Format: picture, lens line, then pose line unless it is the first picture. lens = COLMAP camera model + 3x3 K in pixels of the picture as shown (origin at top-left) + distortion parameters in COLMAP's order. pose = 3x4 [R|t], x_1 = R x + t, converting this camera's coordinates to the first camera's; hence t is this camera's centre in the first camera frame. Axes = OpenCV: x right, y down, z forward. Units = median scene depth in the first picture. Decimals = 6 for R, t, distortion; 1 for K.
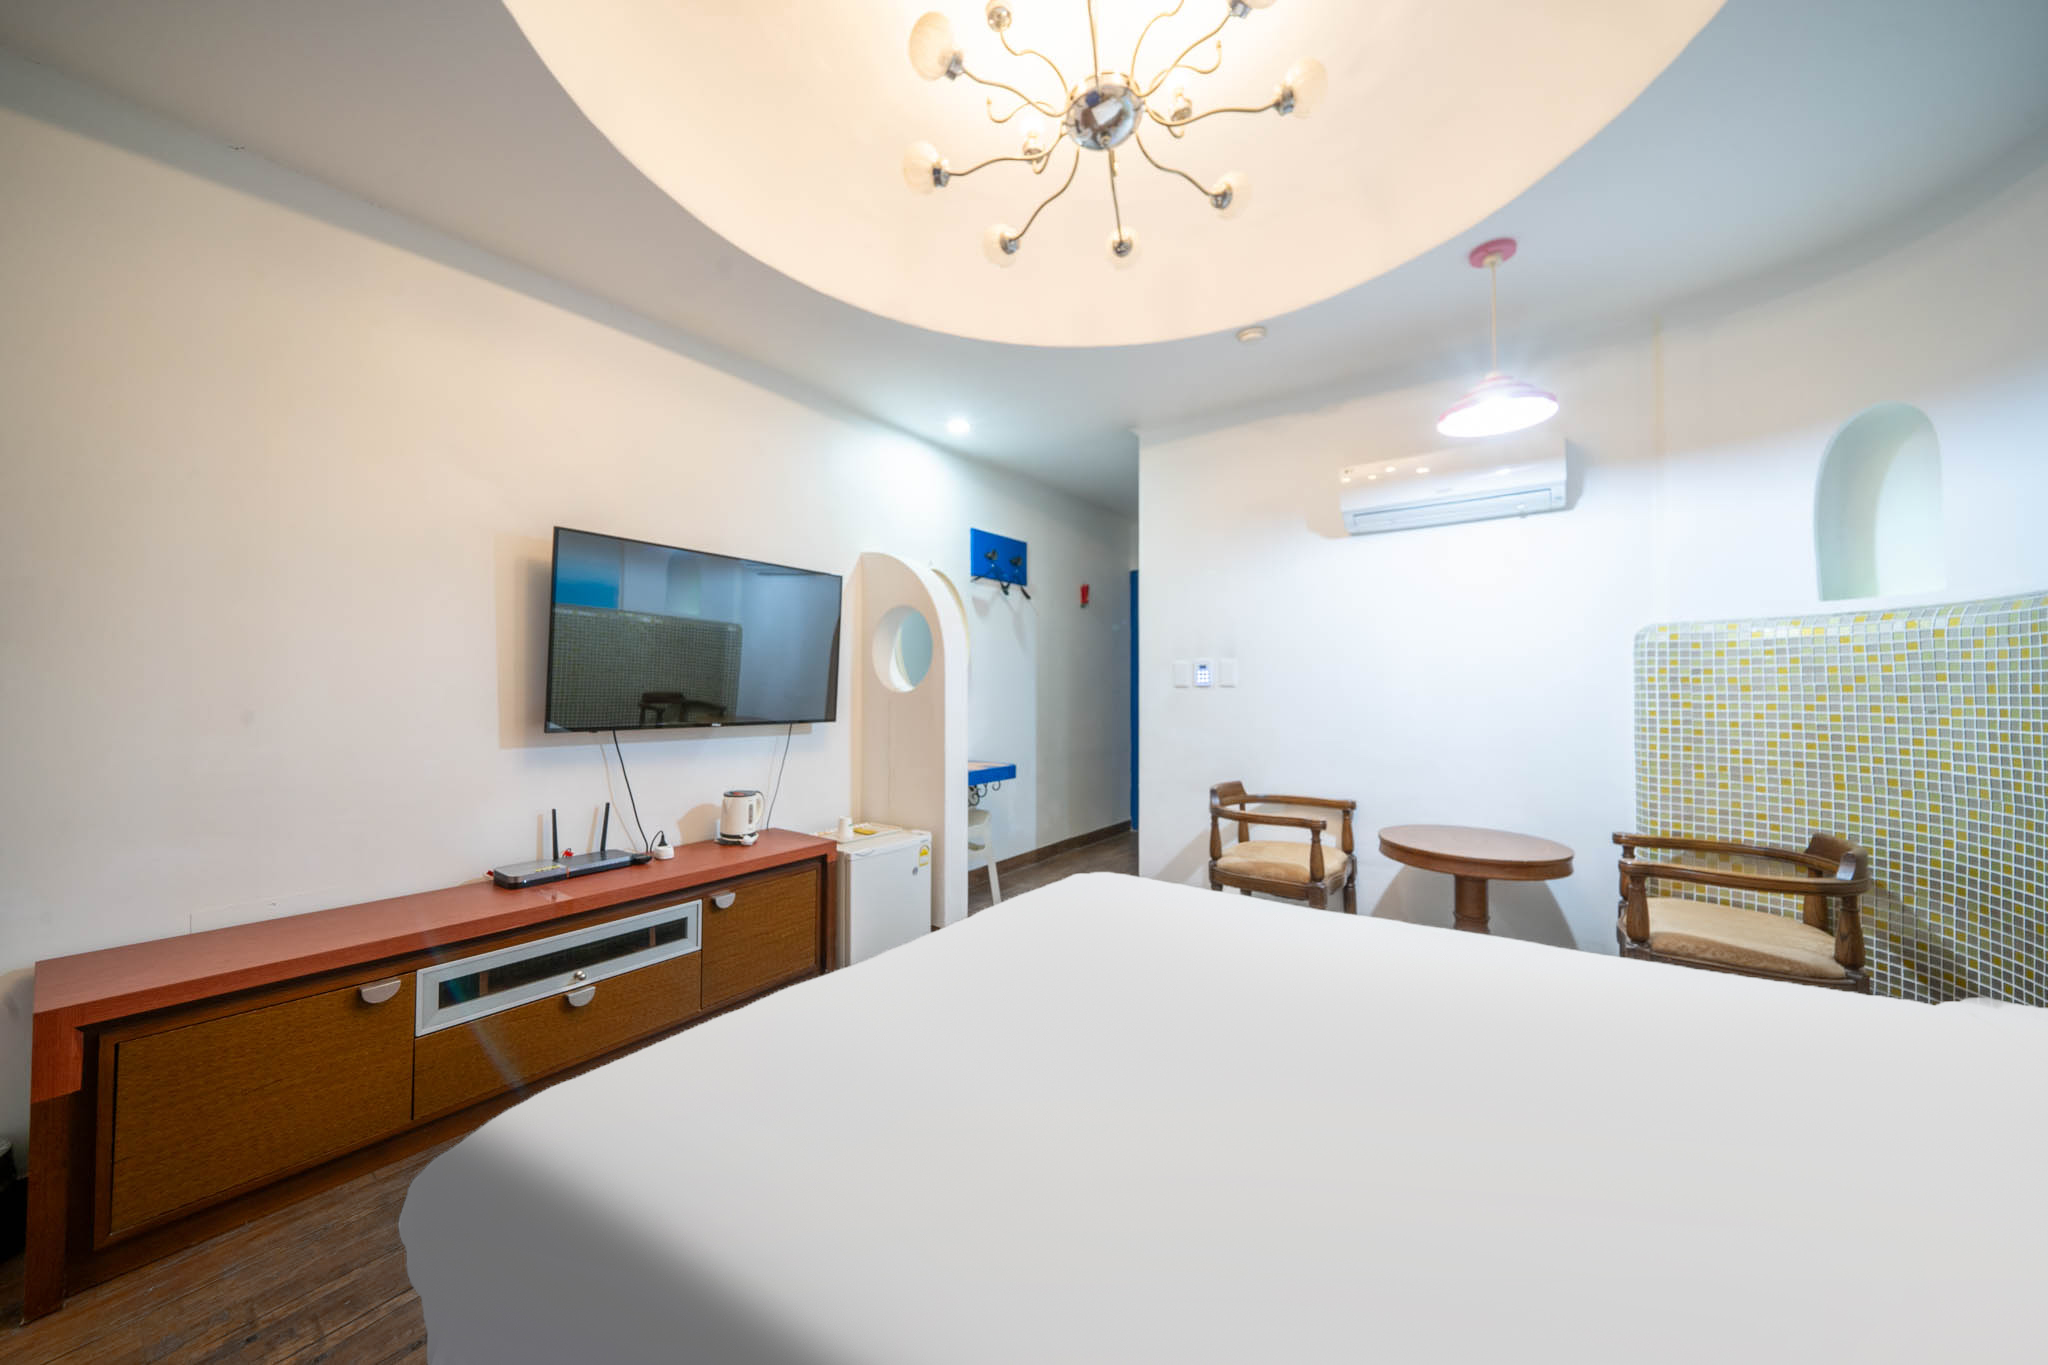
lens RADIAL K [[708.1, 0, 1061.9], [0, 708.1, 684.4], [0, 0, 1]] dist [-0.000112, -0.000037]
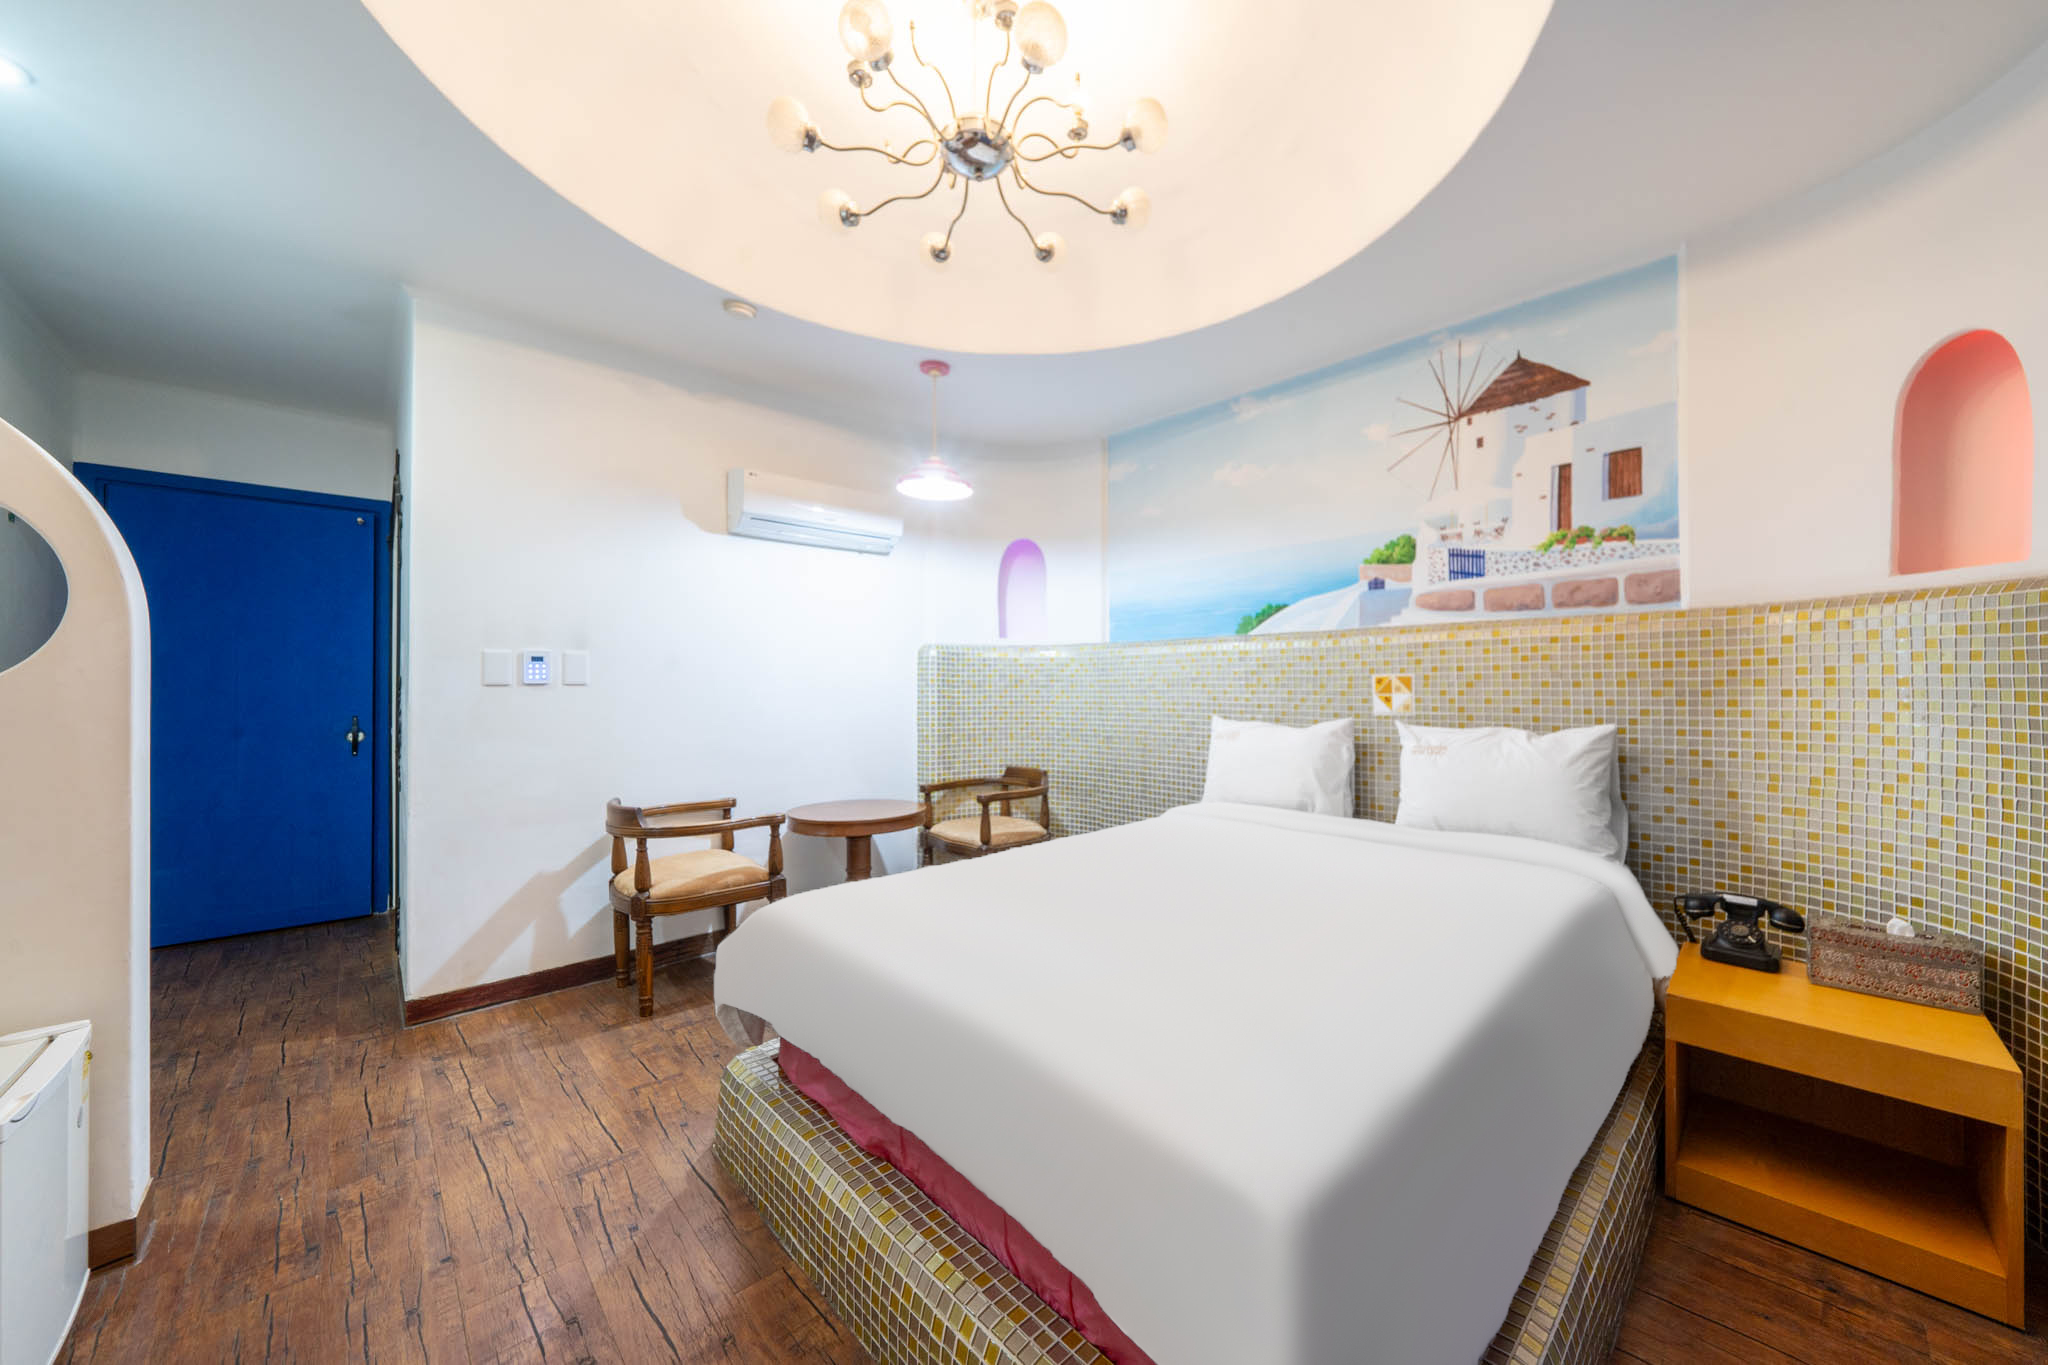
lens RADIAL K [[708.1, 0, 1061.9], [0, 708.1, 684.4], [0, 0, 1]] dist [-0.000112, -0.000037]
pose [[0.211817, 0.005337, 0.977295, -0.678682], [-0.001756, 0.999986, -0.005081, 0.010063], [-0.977308, -0.000640, 0.211823, 0.468020]]
